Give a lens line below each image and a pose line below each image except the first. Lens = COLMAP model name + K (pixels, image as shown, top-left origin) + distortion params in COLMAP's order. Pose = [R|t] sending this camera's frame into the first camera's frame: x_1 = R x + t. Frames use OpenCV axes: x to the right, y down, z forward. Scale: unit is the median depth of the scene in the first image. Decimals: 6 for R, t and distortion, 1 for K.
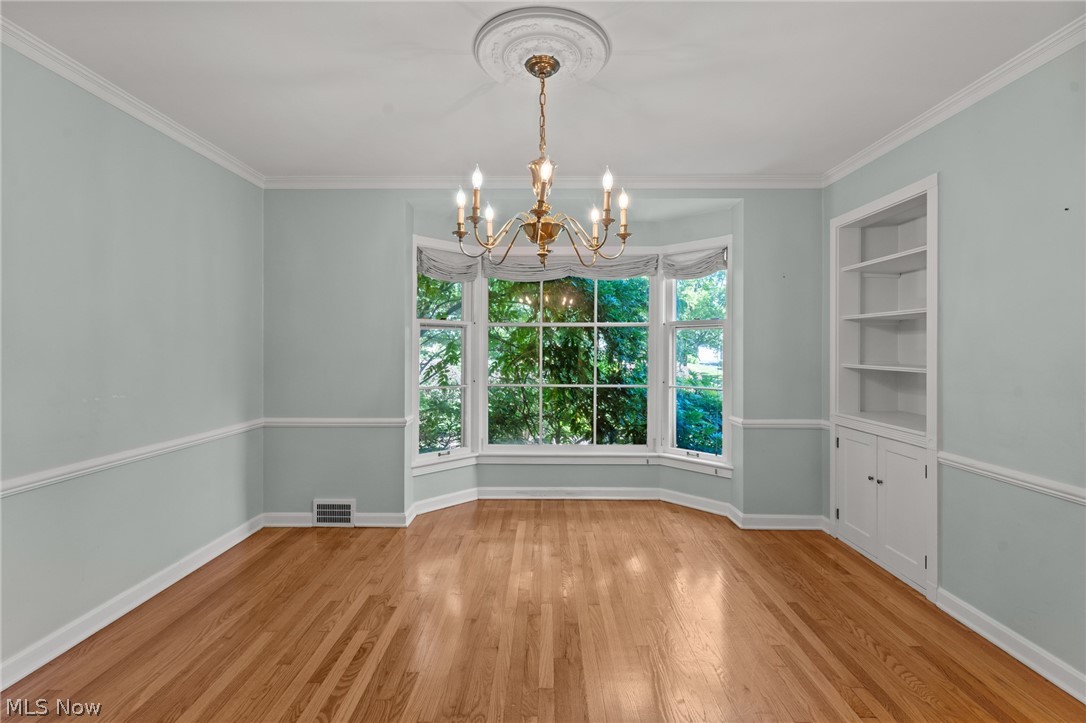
lens RADIAL K [[494.7, 0, 544.4], [0, 494.7, 353.0], [0, 0, 1]] dist [-0.000742, 0.001150]
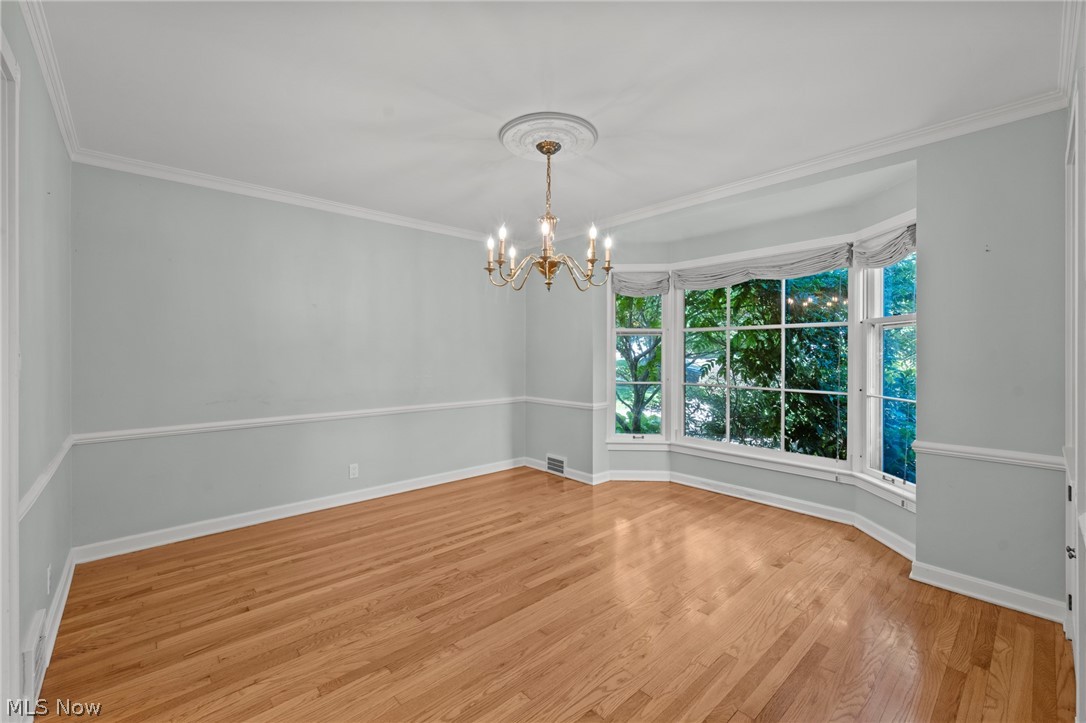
lens RADIAL K [[453.8, 0, 547.8], [0, 453.8, 355.5], [0, 0, 1]] dist [0.000106, -0.000205]
pose [[0.677034, 0.004134, -0.735940, 0.567234], [-0.005745, 0.999983, 0.000333, 0.002002], [0.735929, 0.004003, 0.677047, 0.083825]]
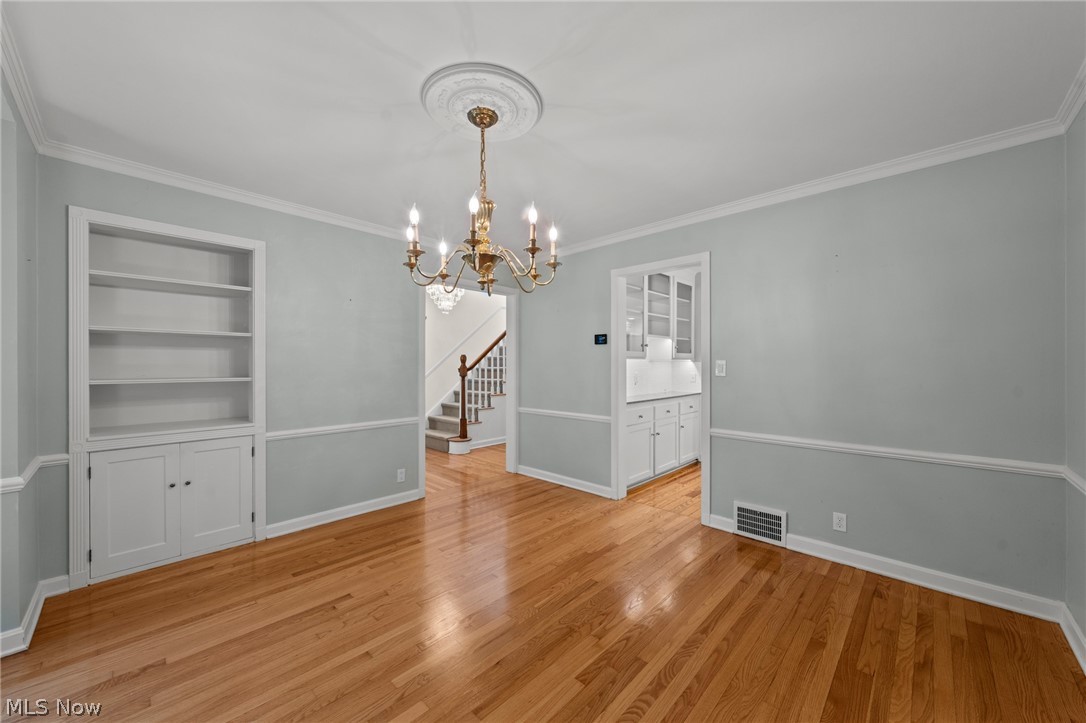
lens RADIAL K [[401.9, 0, 547.5], [0, 401.9, 359.3], [0, 0, 1]] dist [0.001293, 0.000105]
pose [[-0.729703, 0.002229, 0.683761, -0.461428], [0.003819, 0.999992, 0.000816, -0.012514], [-0.683753, 0.003207, -0.729706, 0.966110]]
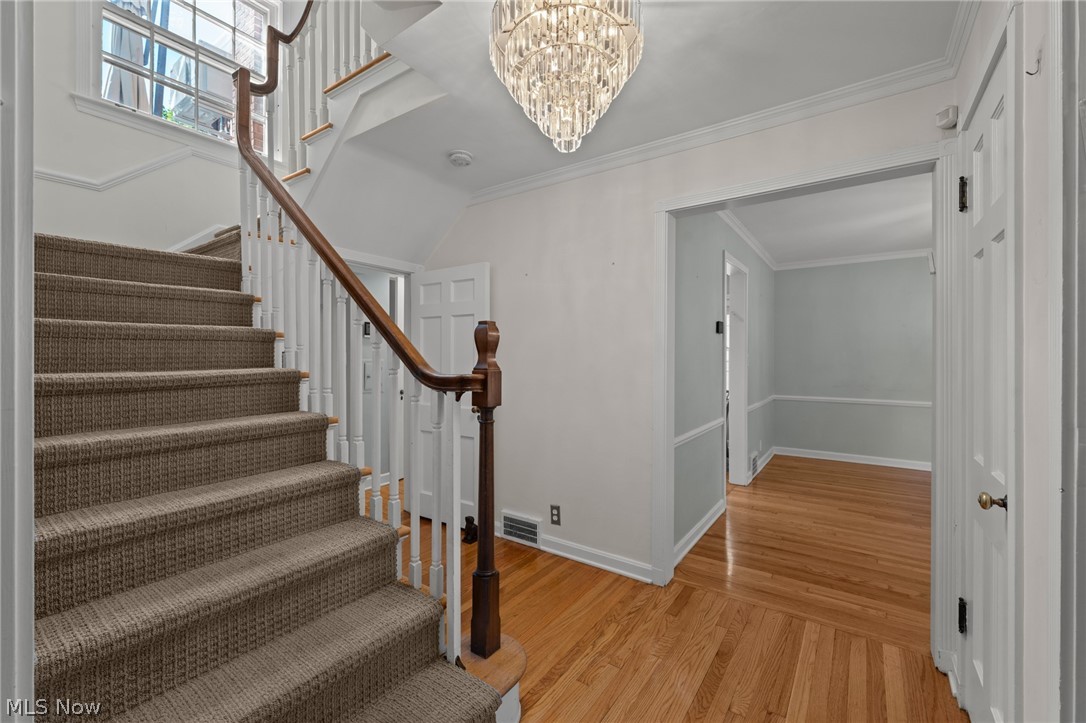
lens RADIAL K [[453.8, 0, 546.1], [0, 453.8, 358.3], [0, 0, 1]] dist [0.000106, -0.000205]
pose [[-0.571747, 0.003850, -0.820421, 1.353623], [-0.004721, 0.999957, 0.007983, 0.006451], [0.820416, 0.008437, -0.571704, 0.283327]]
